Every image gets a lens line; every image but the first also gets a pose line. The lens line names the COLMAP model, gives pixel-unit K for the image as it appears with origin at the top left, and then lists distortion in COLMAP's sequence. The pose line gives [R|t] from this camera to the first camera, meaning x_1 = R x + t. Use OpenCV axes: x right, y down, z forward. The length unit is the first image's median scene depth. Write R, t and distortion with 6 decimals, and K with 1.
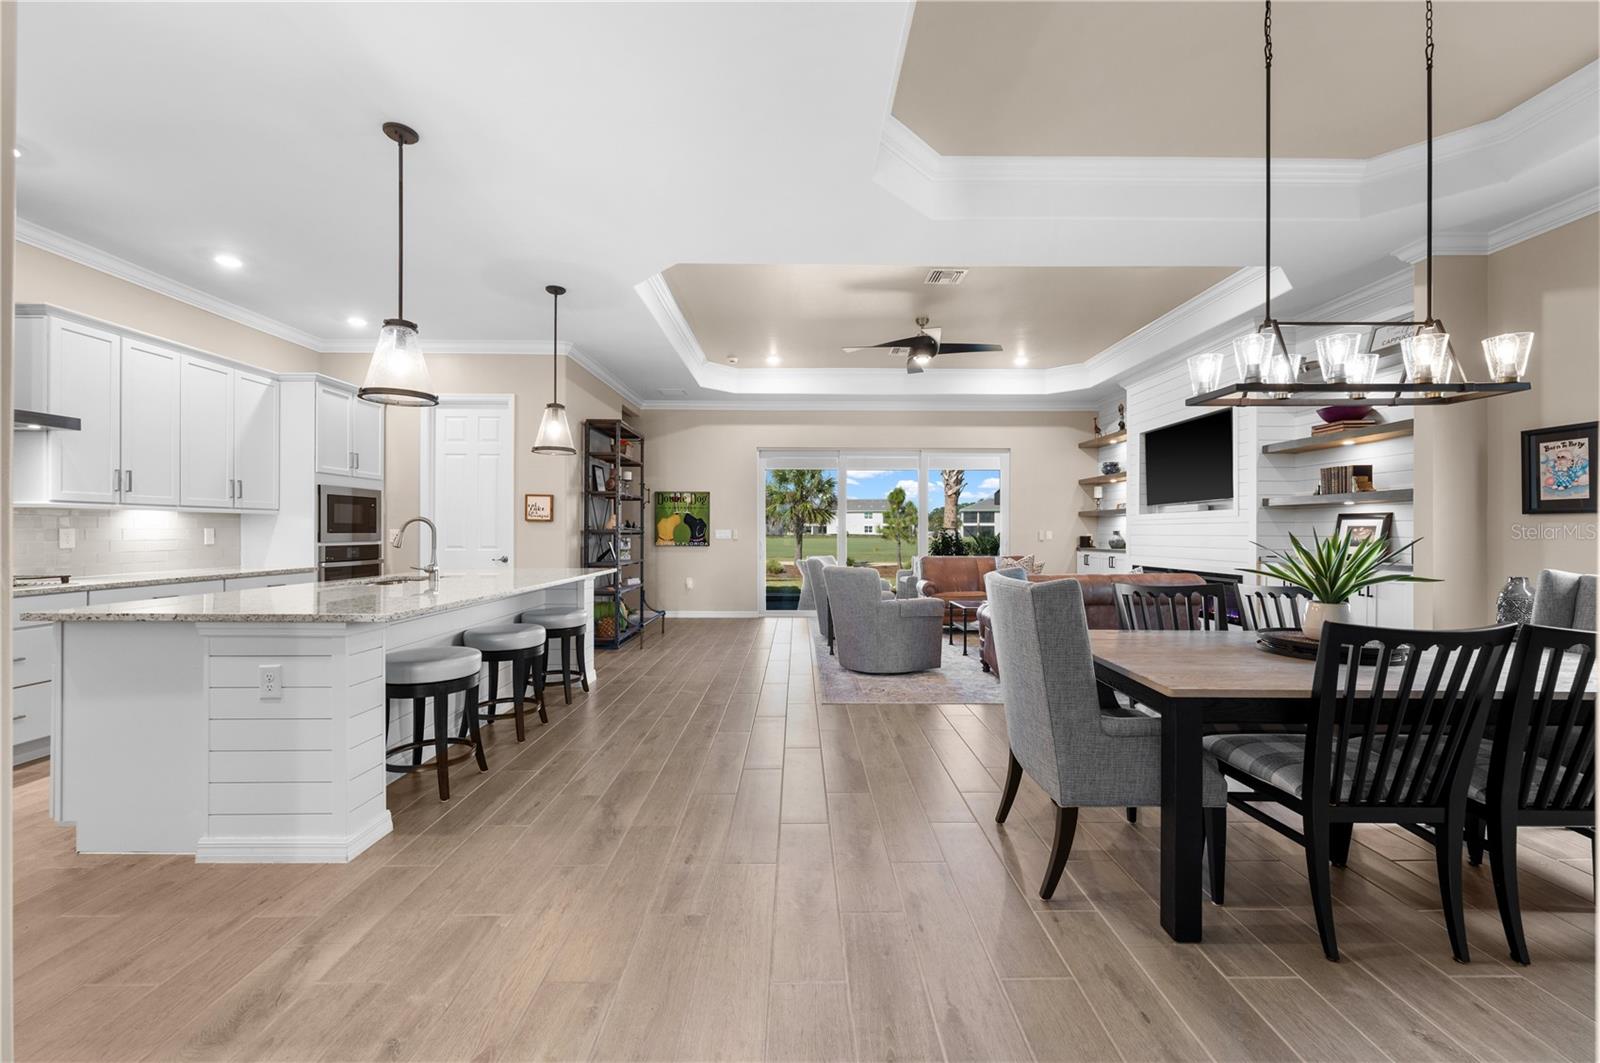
lens RADIAL K [[635.4, 0, 800.0], [0, 635.4, 531.5], [0, 0, 1]] dist [0.000746, -0.000023]
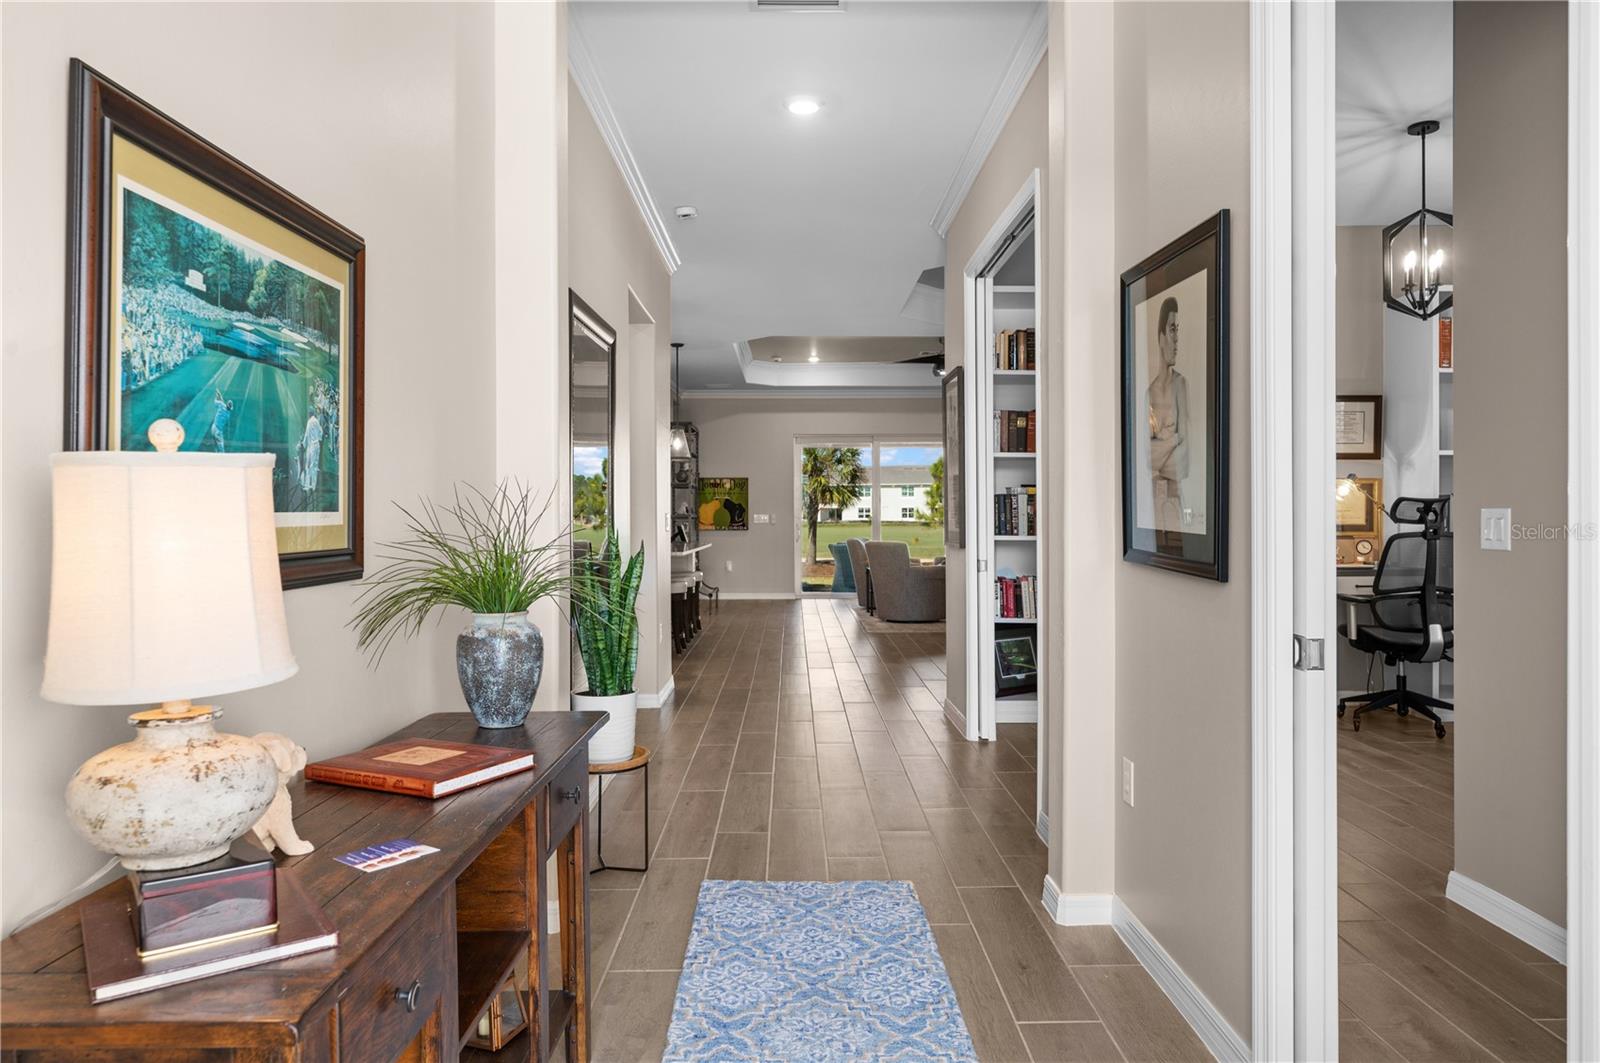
lens RADIAL K [[1047.9, 0, 800.0], [0, 1047.9, 531.5], [0, 0, 1]] dist [-0.000213, 0.000296]
pose [[0.999971, -0.006666, 0.003770, -0.075884], [0.006615, 0.999888, 0.013427, 0.003258], [-0.003860, -0.013402, 0.999903, -0.827528]]
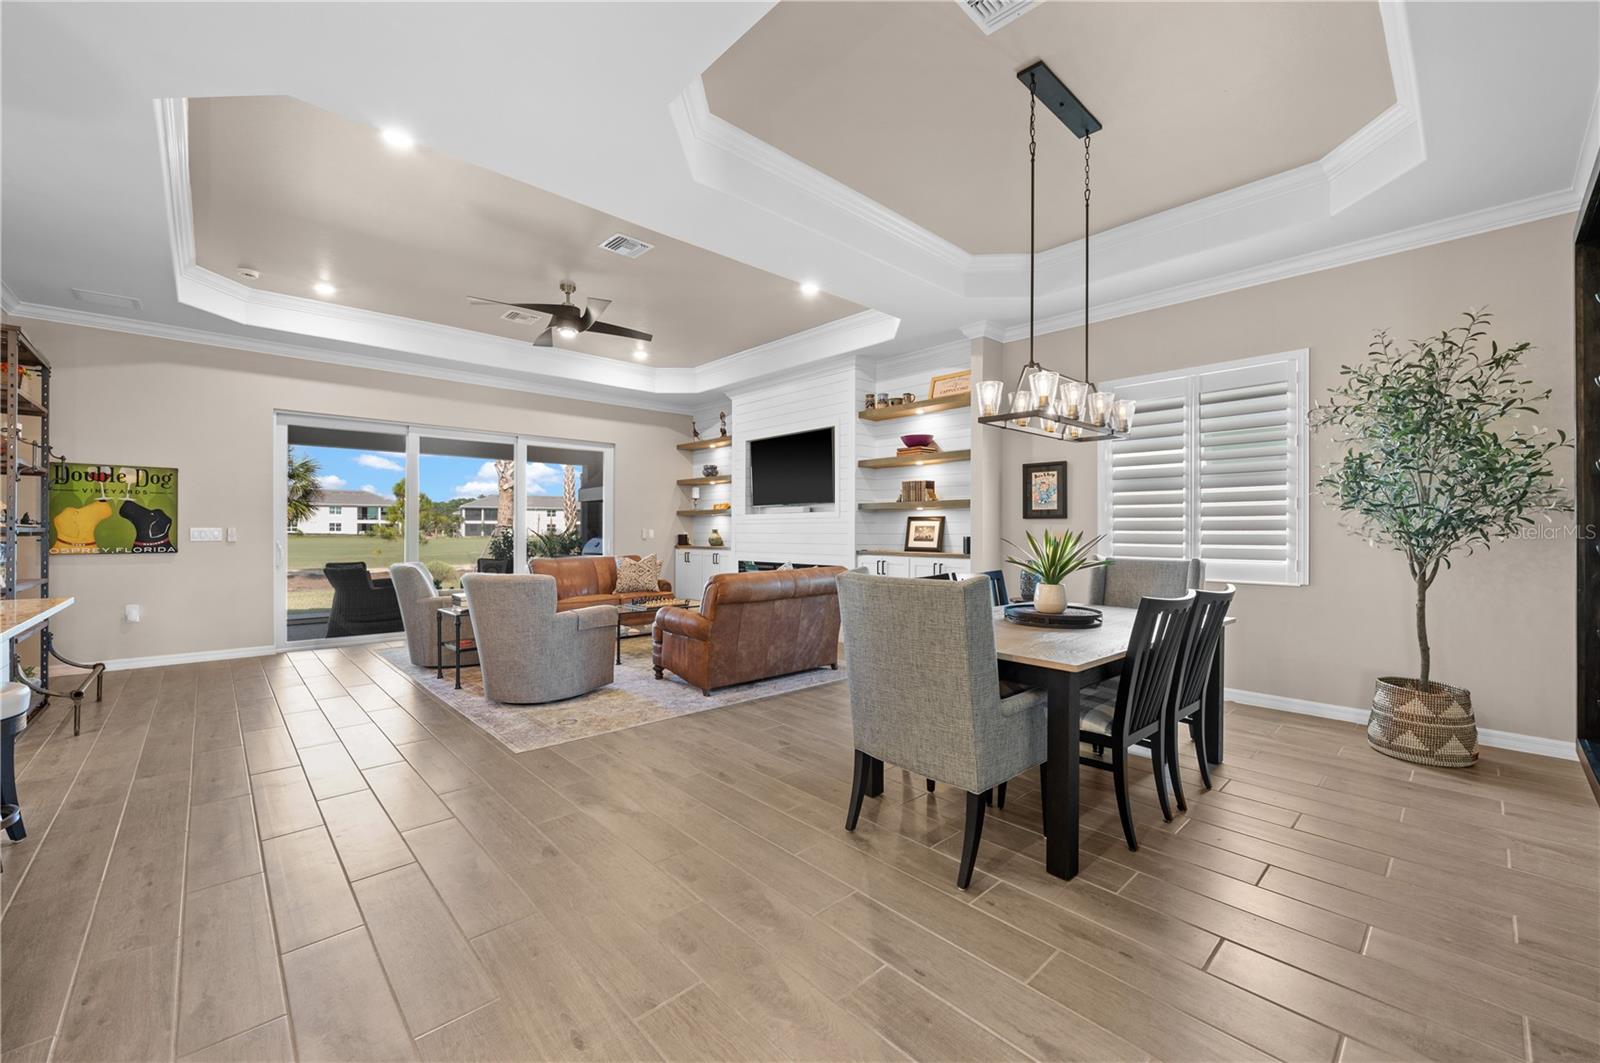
lens RADIAL K [[635.4, 0, 800.0], [0, 635.4, 531.5], [0, 0, 1]] dist [0.000746, -0.000023]
pose [[0.733175, -0.001668, 0.680038, -0.138608], [-0.000019, 0.999997, 0.002473, -0.000054], [-0.680040, -0.001826, 0.733173, 0.117780]]
